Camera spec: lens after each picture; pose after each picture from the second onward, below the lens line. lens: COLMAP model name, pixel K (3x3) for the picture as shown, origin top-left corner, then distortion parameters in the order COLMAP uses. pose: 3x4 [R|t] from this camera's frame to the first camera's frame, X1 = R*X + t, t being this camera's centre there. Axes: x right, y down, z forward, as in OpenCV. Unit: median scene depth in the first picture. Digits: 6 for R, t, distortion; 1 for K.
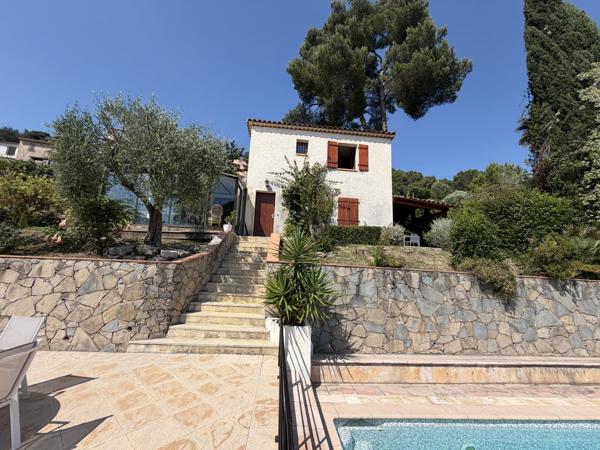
lens RADIAL K [[239.7, 0, 300.0], [0, 239.7, 225.0], [0, 0, 1]] dist [-0.001809, -0.000479]
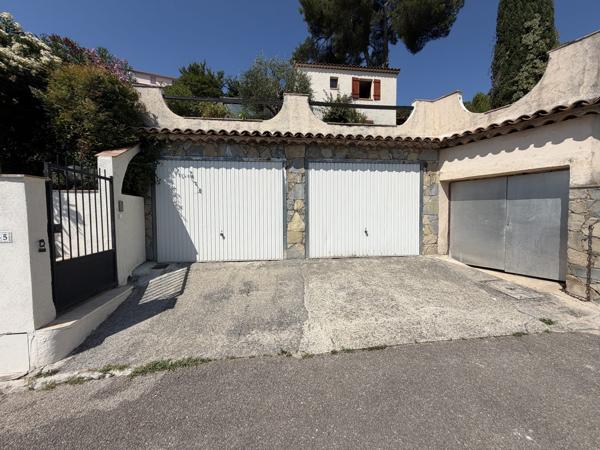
lens RADIAL K [[245.3, 0, 300.0], [0, 245.3, 225.0], [0, 0, 1]] dist [0.011571, -0.000059]
pose [[0.997759, -0.050138, 0.044315, -0.299807], [0.039654, 0.976471, 0.211973, 0.176408], [-0.053901, -0.209741, 0.976270, -0.574222]]
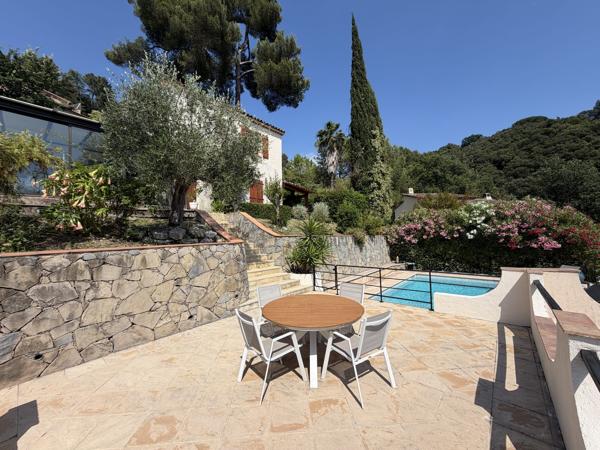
lens RADIAL K [[239.7, 0, 300.0], [0, 239.7, 225.0], [0, 0, 1]] dist [-0.001809, -0.000479]
pose [[0.698410, -0.029762, 0.715078, -0.512684], [-0.072071, 0.991132, 0.111641, -0.037047], [-0.712059, -0.129508, 0.690072, -0.018480]]
